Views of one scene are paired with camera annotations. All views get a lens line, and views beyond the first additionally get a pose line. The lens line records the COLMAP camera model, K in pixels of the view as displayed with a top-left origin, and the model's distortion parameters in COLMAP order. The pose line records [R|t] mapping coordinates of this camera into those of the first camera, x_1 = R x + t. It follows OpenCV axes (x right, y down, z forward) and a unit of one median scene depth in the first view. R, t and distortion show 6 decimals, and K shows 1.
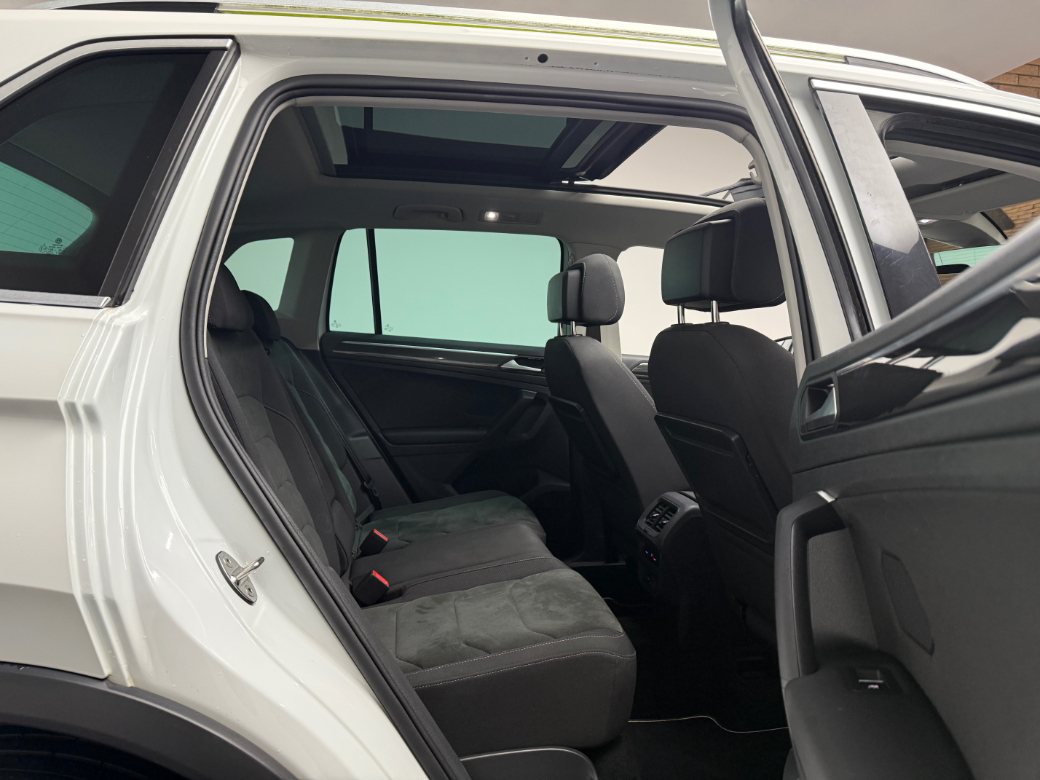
lens RADIAL K [[718.9, 0, 520.0], [0, 718.9, 390.0], [0, 0, 1]] dist [0.187483, -0.363926]
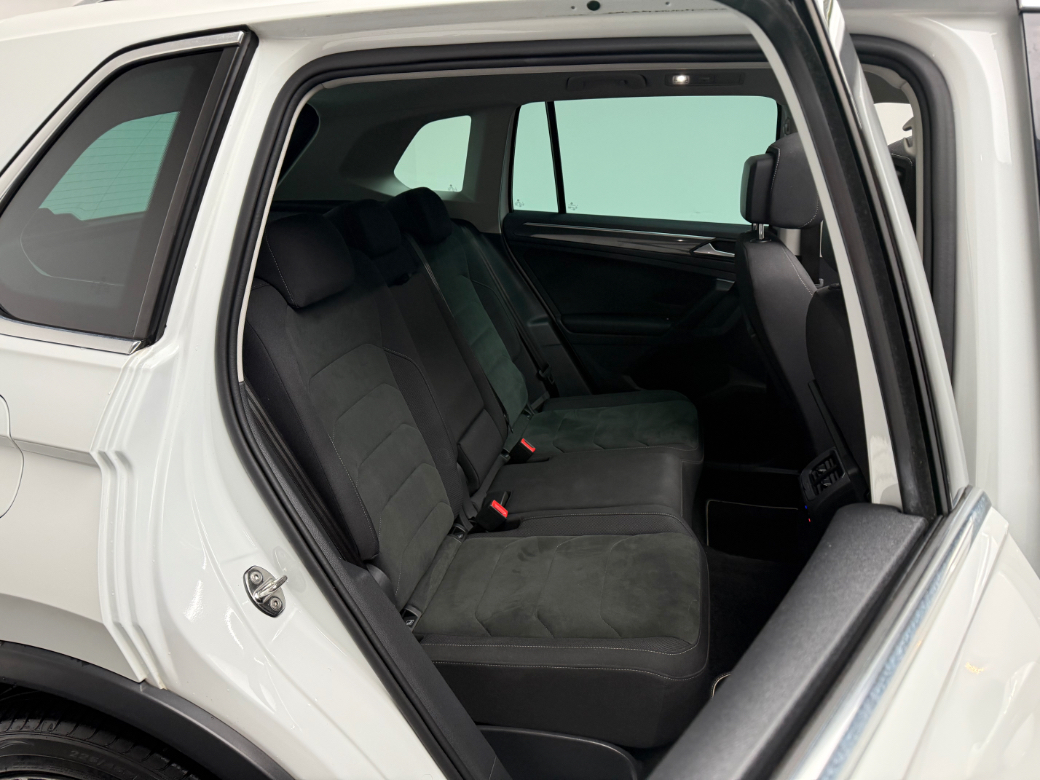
lens RADIAL K [[718.9, 0, 520.0], [0, 718.9, 390.0], [0, 0, 1]] dist [0.187483, -0.363926]
pose [[0.922521, 0.110801, -0.369701, 0.212910], [0.001080, 0.957159, 0.289560, -0.218533], [0.385946, -0.267524, 0.882879, 0.147875]]
